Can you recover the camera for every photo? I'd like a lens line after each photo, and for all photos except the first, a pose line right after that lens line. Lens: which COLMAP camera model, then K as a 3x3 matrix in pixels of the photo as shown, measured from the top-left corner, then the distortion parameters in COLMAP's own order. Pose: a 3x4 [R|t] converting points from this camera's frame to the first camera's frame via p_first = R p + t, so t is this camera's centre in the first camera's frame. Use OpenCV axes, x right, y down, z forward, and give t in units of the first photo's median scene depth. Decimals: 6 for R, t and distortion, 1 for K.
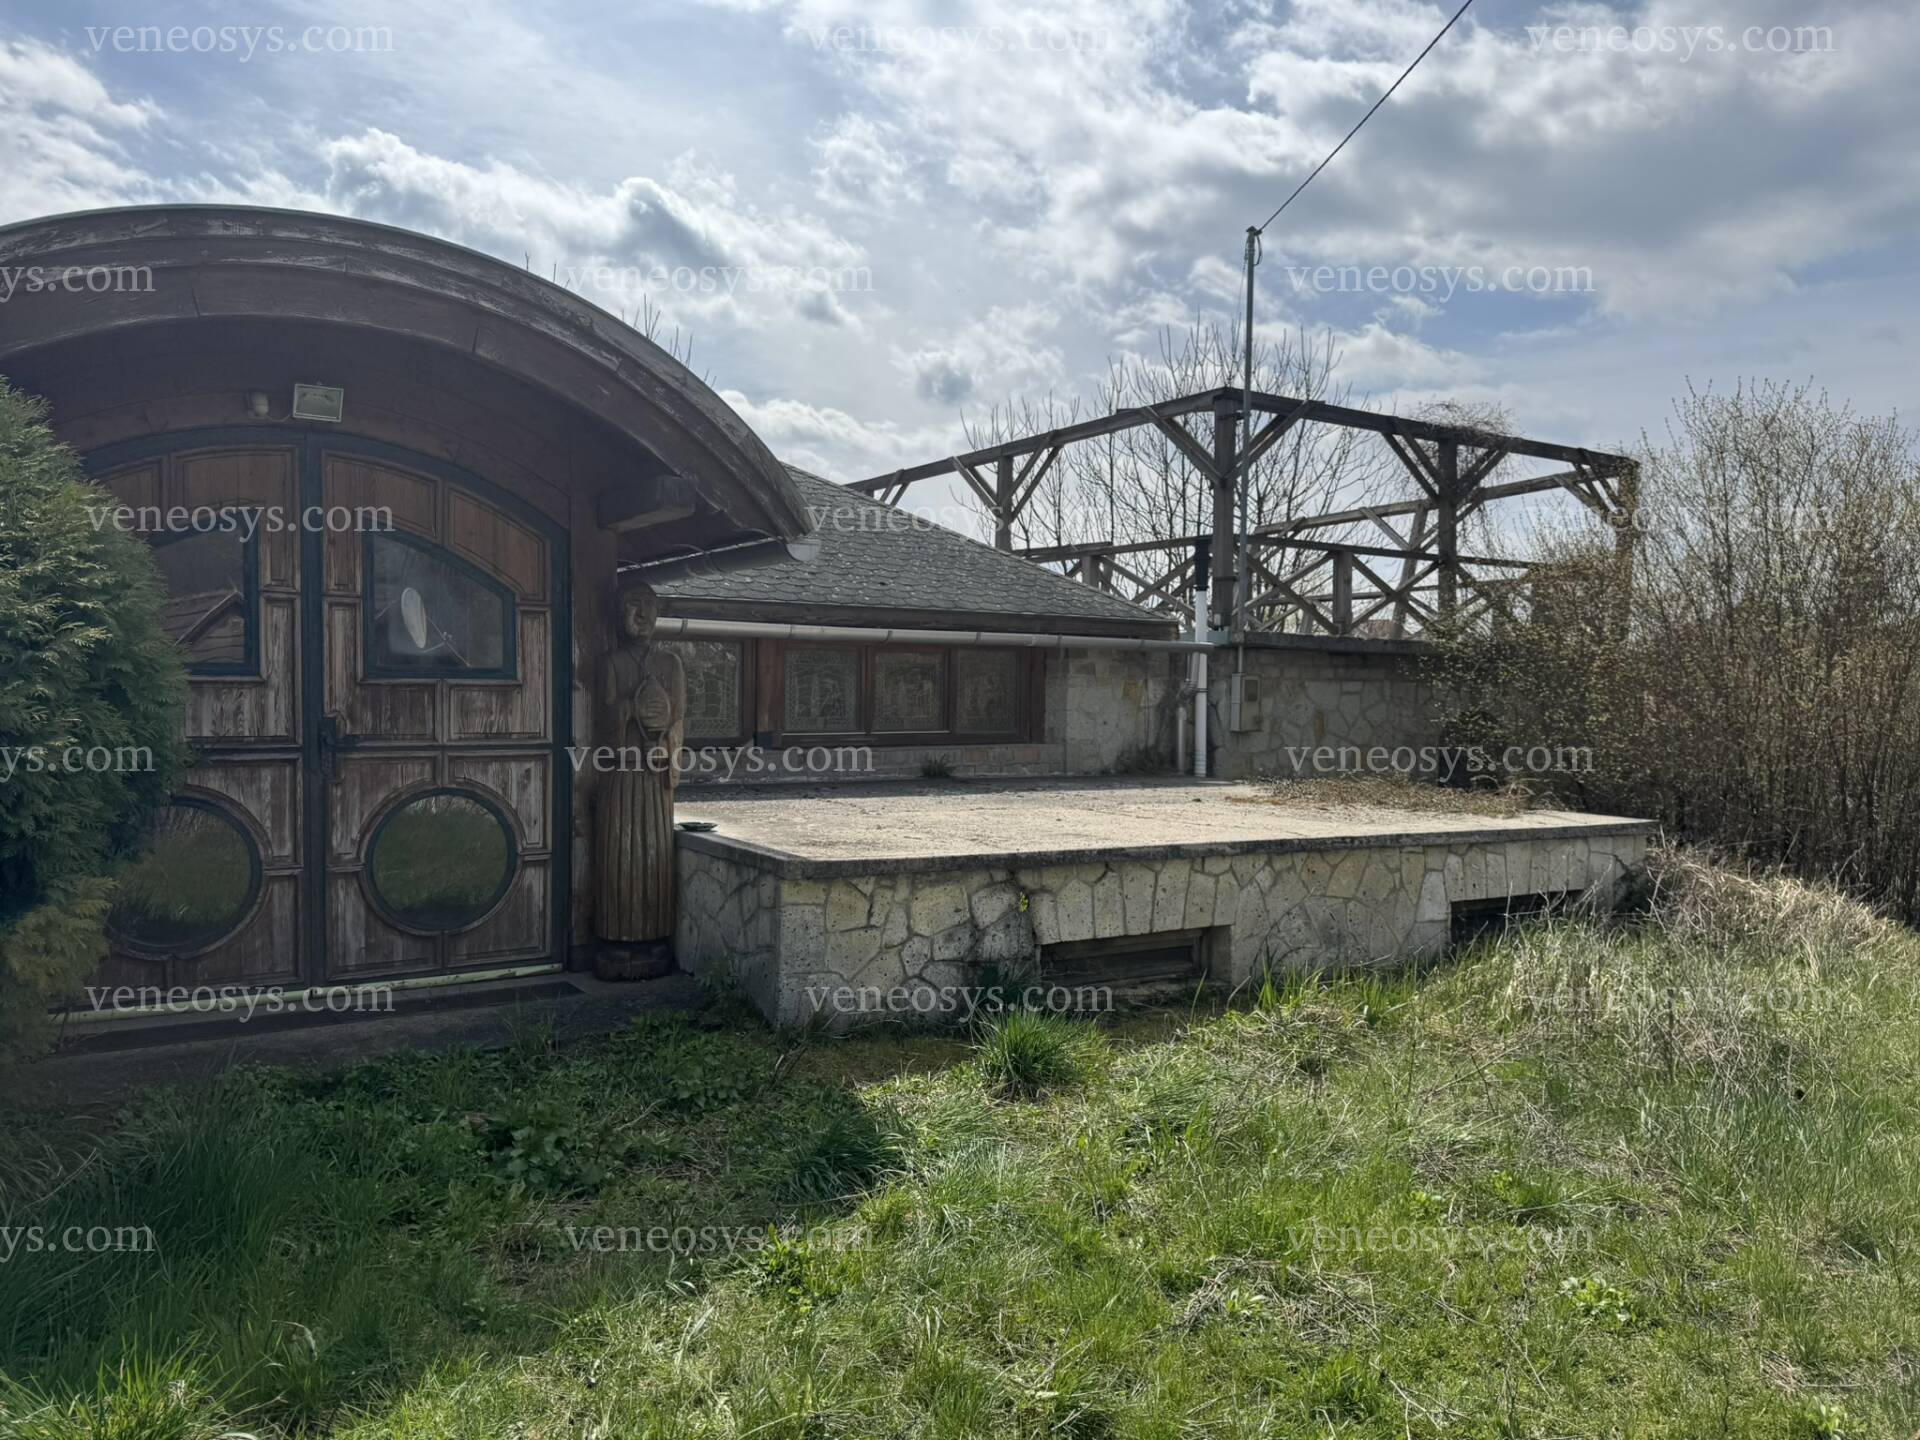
lens RADIAL K [[1353.3, 0, 961.6], [0, 1353.3, 715.6], [0, 0, 1]] dist [0.052325, -0.049860]
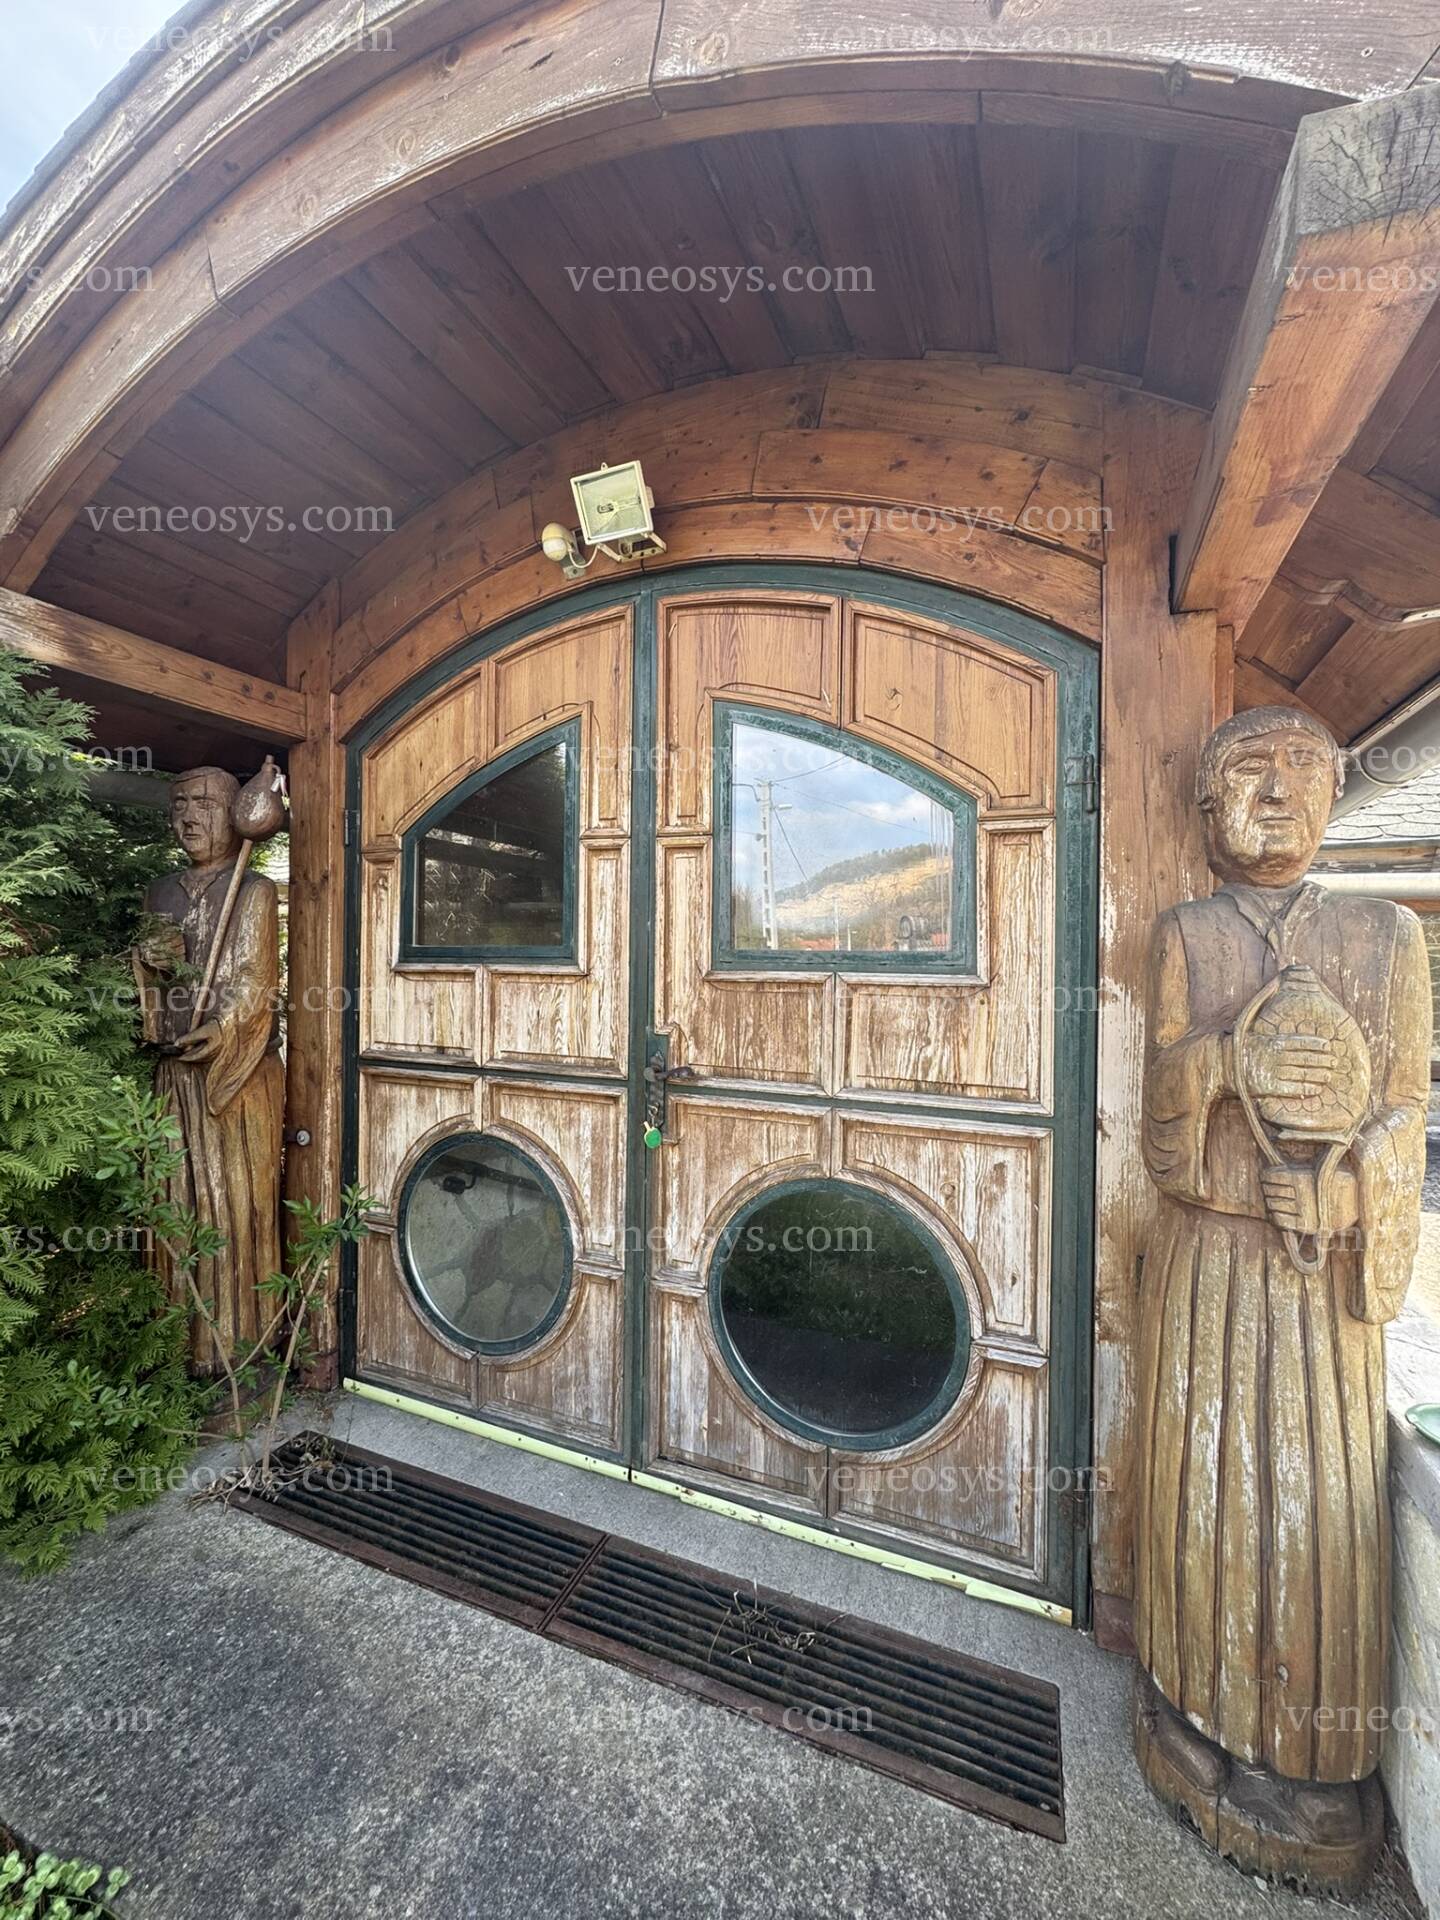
lens RADIAL K [[773.3, 0, 729.1], [0, 773.3, 962.1], [0, 0, 1]] dist [0.000021, 0.000672]
pose [[0.547360, -0.000084, -0.836897, -0.149611], [-0.028224, 0.999429, -0.018560, -0.024114], [0.836421, 0.033780, 0.547046, 0.796540]]
